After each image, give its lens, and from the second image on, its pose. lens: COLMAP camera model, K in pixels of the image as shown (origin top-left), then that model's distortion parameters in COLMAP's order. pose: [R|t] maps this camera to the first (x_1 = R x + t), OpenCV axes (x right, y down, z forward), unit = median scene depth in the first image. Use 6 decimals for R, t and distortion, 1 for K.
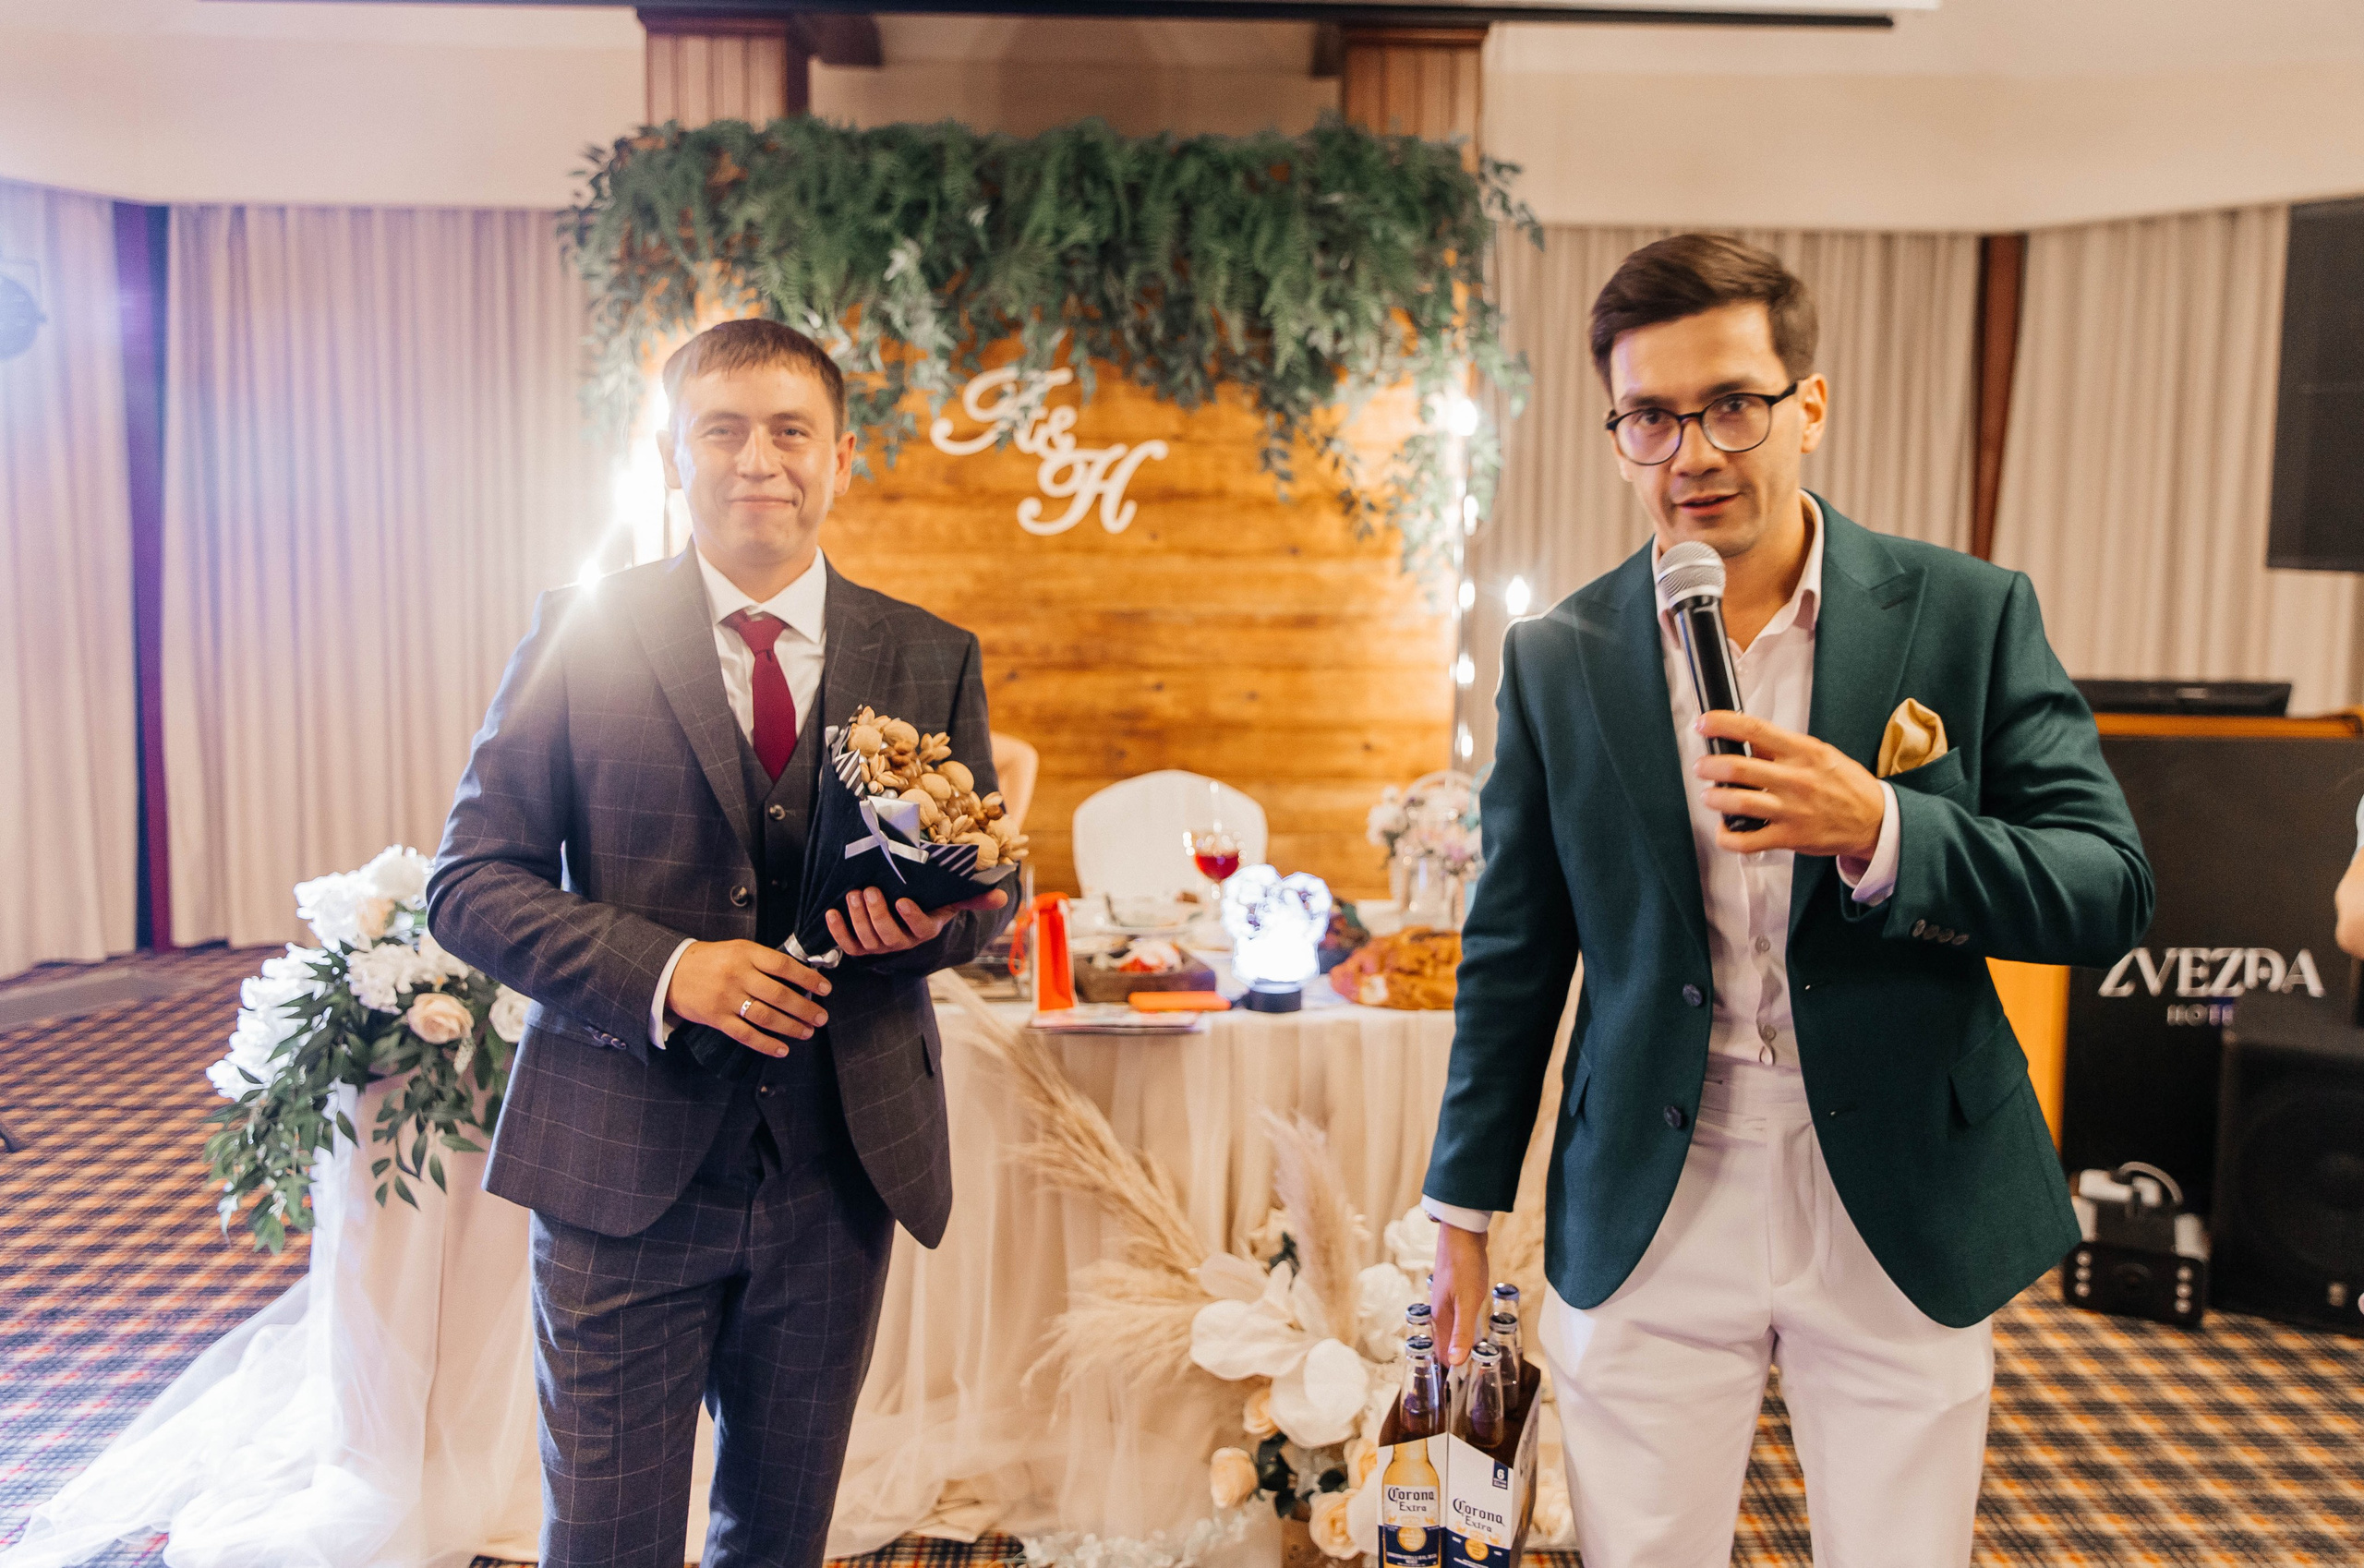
lens RADIAL K [[1875.4, 0, 1271.0], [0, 1875.4, 716.3], [0, 0, 1]] dist [-0.008319, 0.049380]
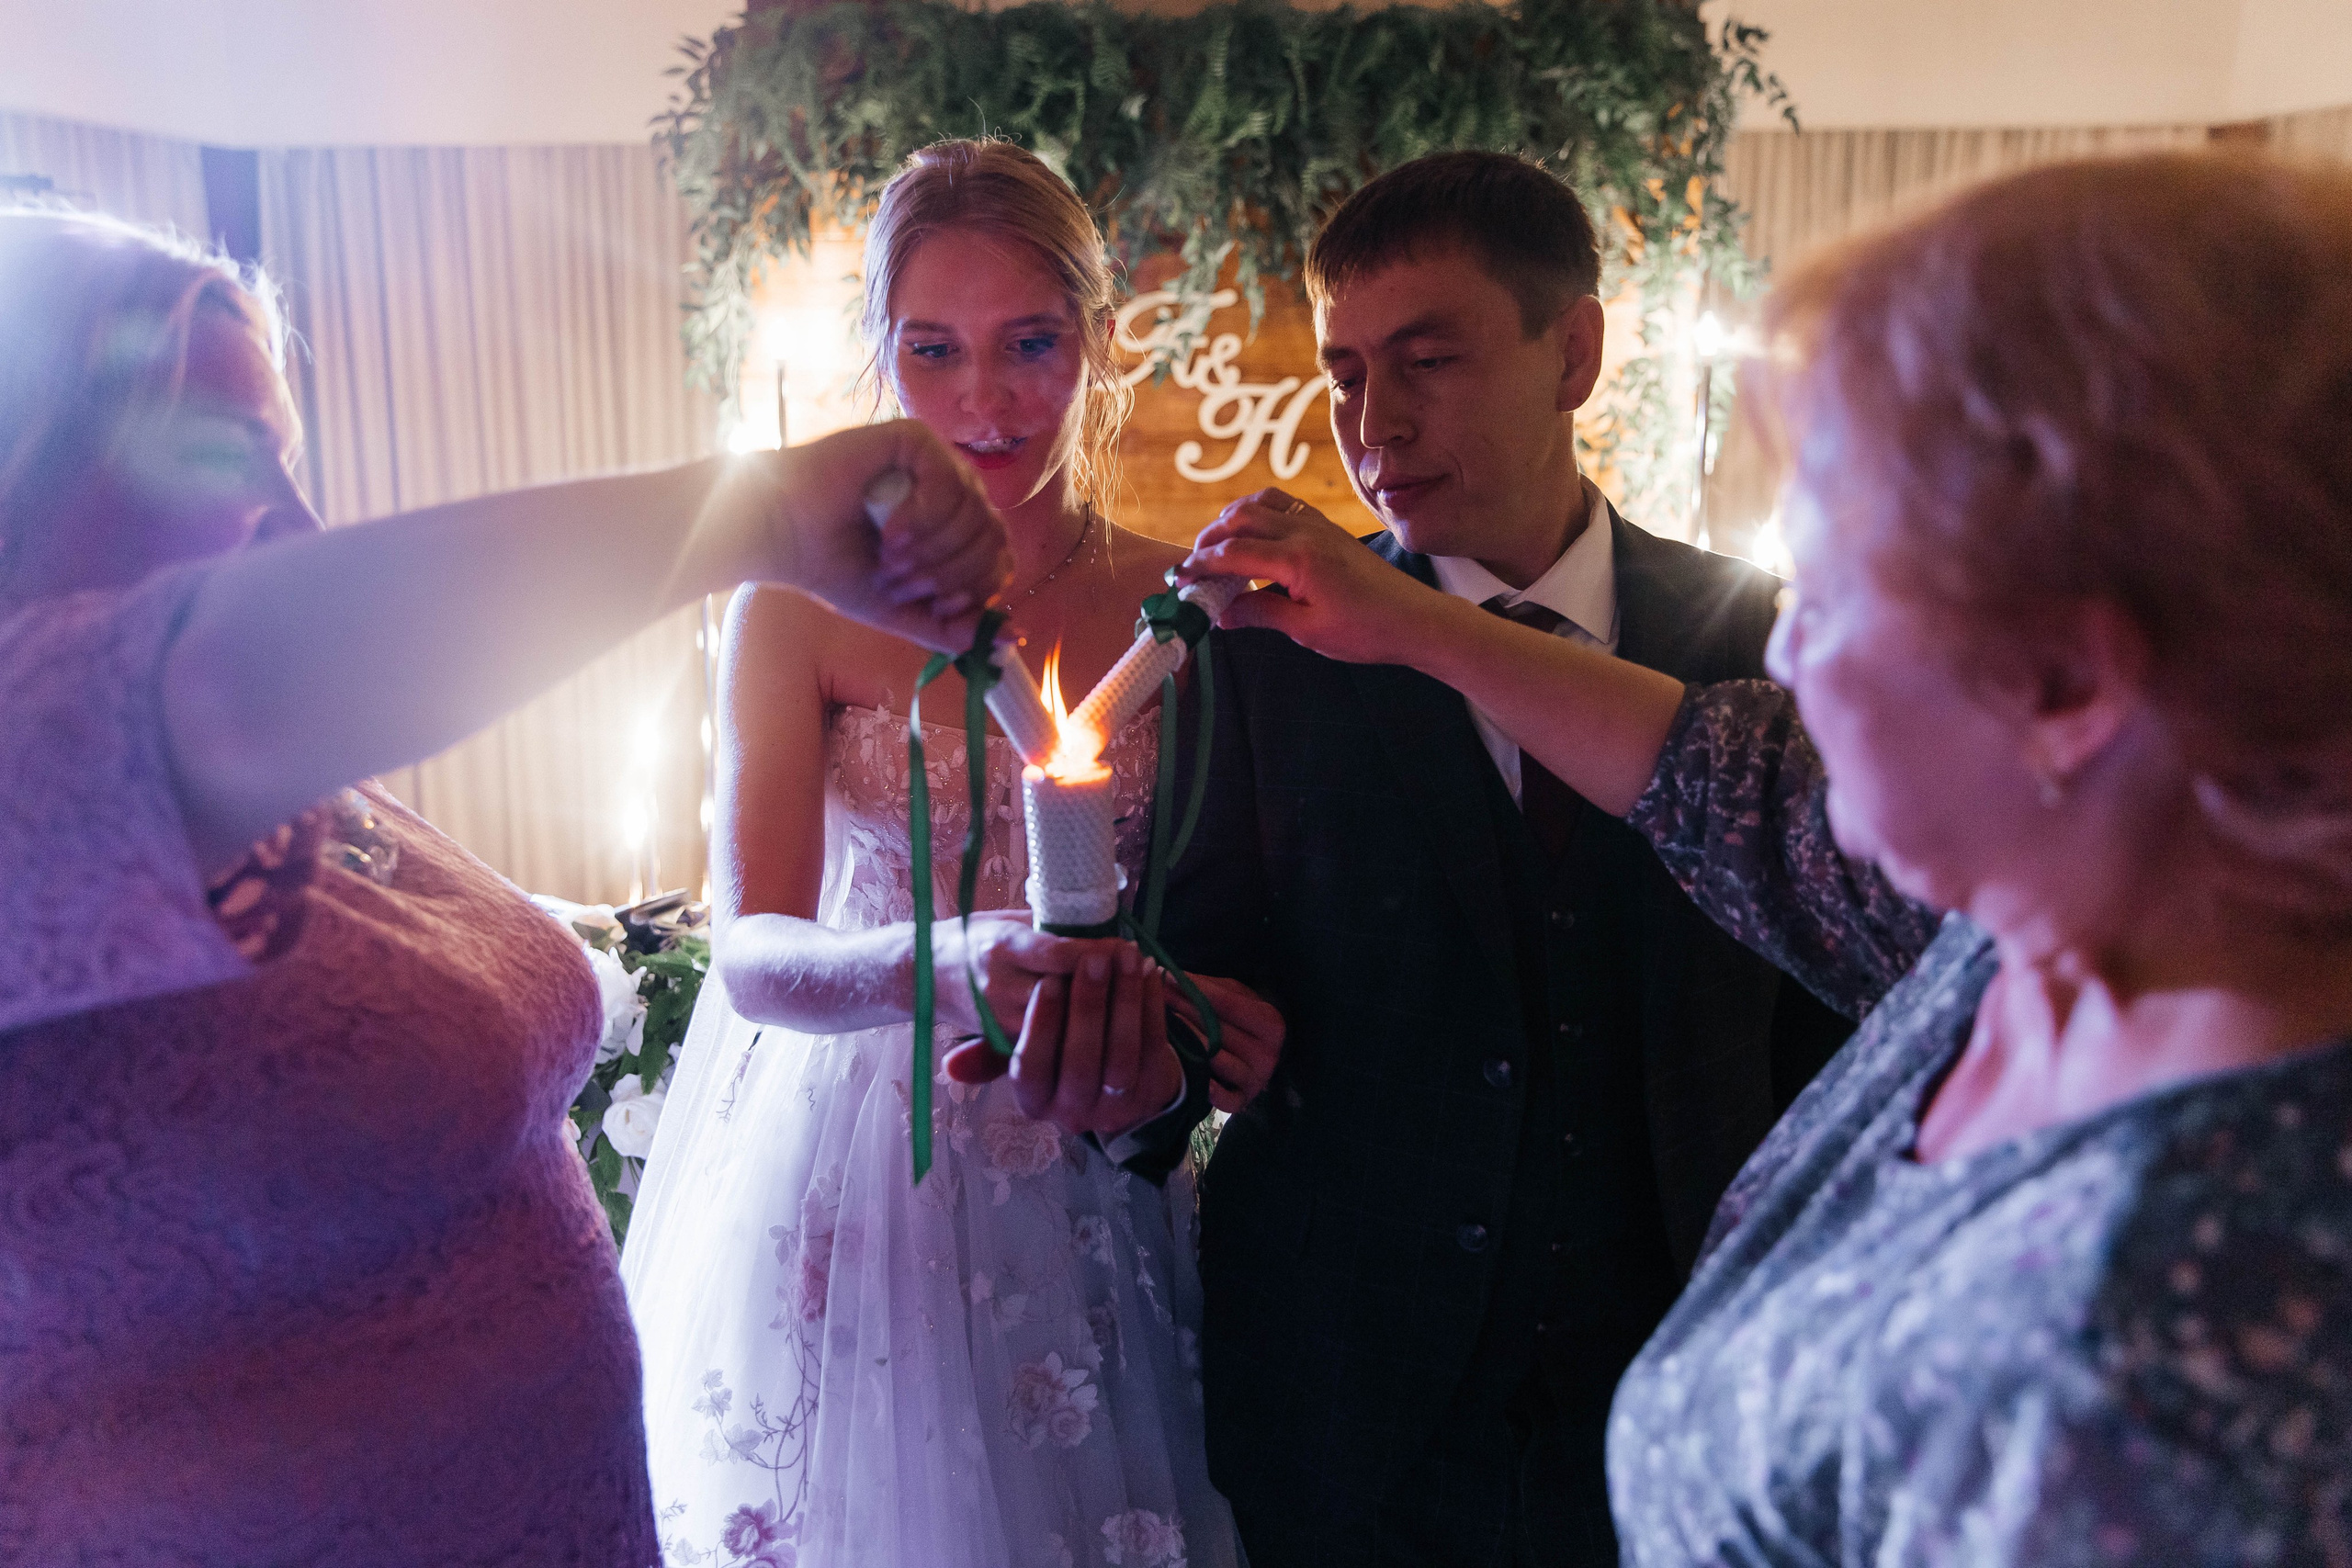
lens RADIAL K [[1699.0, 0, 1176.0], [0, 1699.0, 784.0], [0, 0, 1]] dist [0.001854, 0.005057]
pose [[0.997513, -0.002484, -0.070443, -0.081076], [0.007828, 0.997101, 0.075689, -0.017263], [0.070050, -0.076052, 0.994640, 0.203211]]
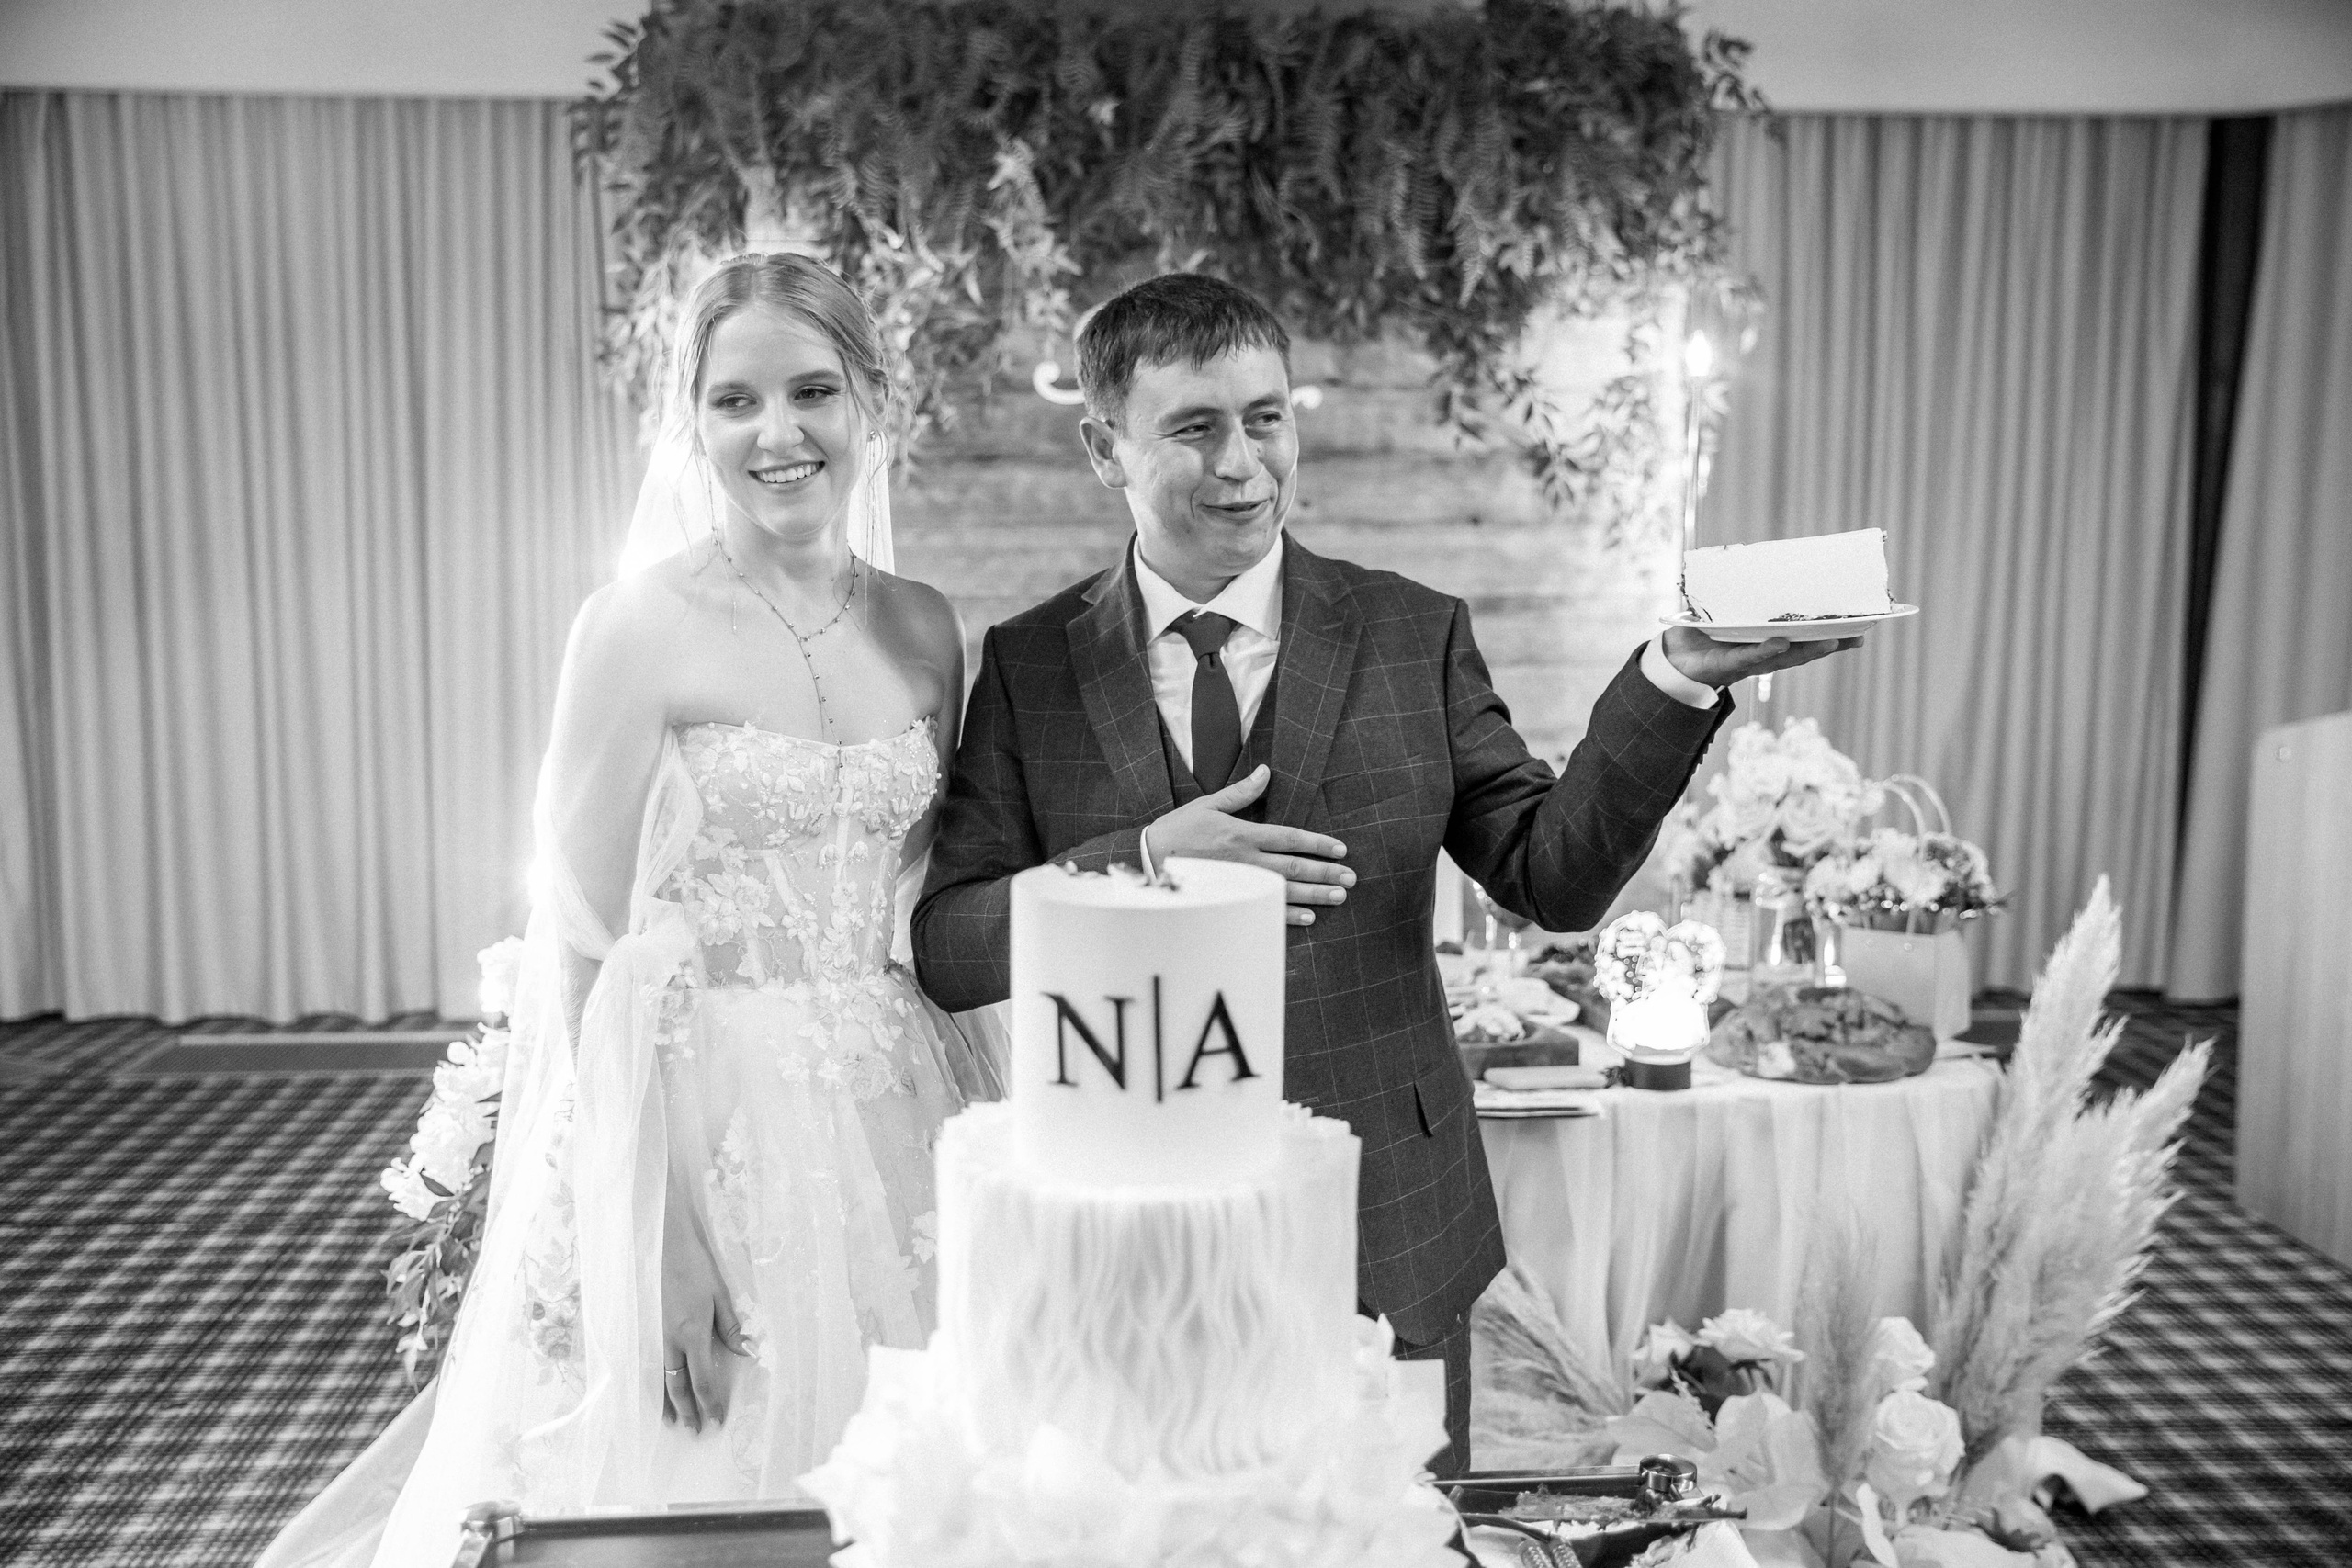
lens RADIAL K [[2326.9, 0, 1172.7], [0, 2326.9, 777.2], [0, 0, 1]] dist [-0.019259, 0.101317]
pose [[0.999503, -0.012646, 0.028879, -0.155129], [0.011774, 0.999476, 0.030159, -0.008718], [-0.029245, -0.029804, 0.999128, -0.011538]]
